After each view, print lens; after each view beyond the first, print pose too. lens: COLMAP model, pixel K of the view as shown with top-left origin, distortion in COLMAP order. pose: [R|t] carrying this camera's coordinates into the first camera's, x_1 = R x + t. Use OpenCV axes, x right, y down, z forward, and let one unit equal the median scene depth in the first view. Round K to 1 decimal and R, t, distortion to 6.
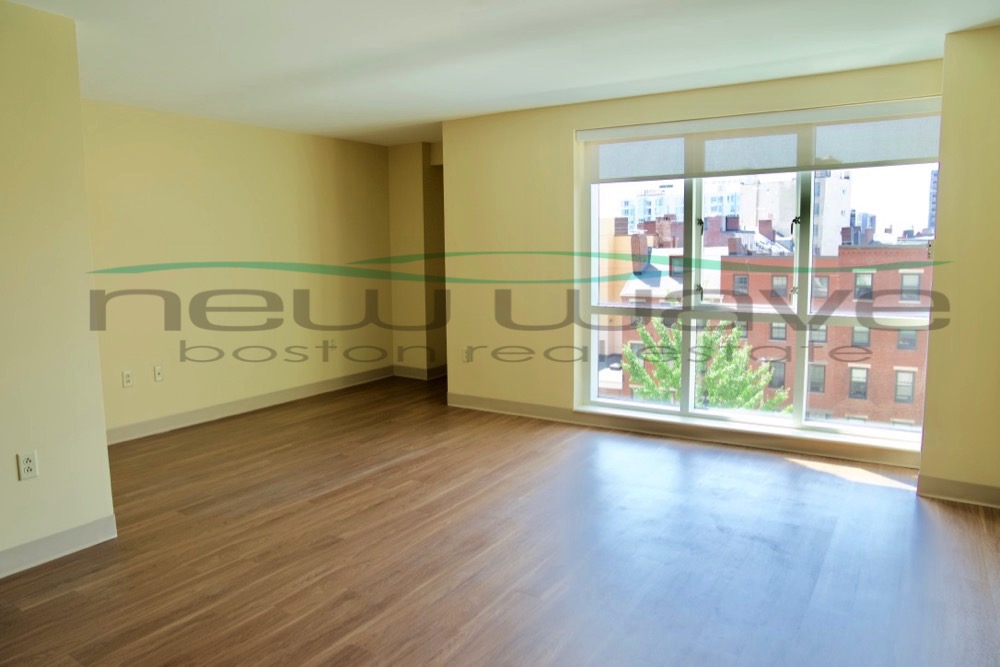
lens RADIAL K [[689.5, 0, 500.0], [0, 689.5, 333.5], [0, 0, 1]] dist [-0.128626, 0.102339]
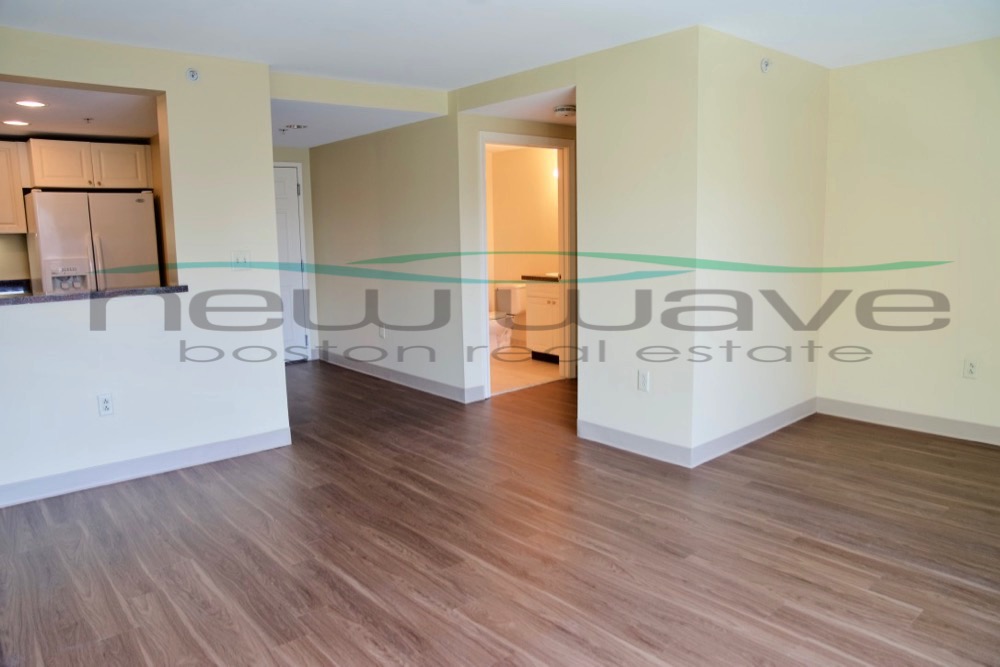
lens RADIAL K [[689.5, 0, 500.0], [0, 689.5, 333.5], [0, 0, 1]] dist [-0.128626, 0.102339]
pose [[-0.280923, 0.163275, -0.945739, 0.625477], [-0.094420, 0.975940, 0.196536, -0.132502], [0.955074, 0.144508, -0.258748, 0.971580]]
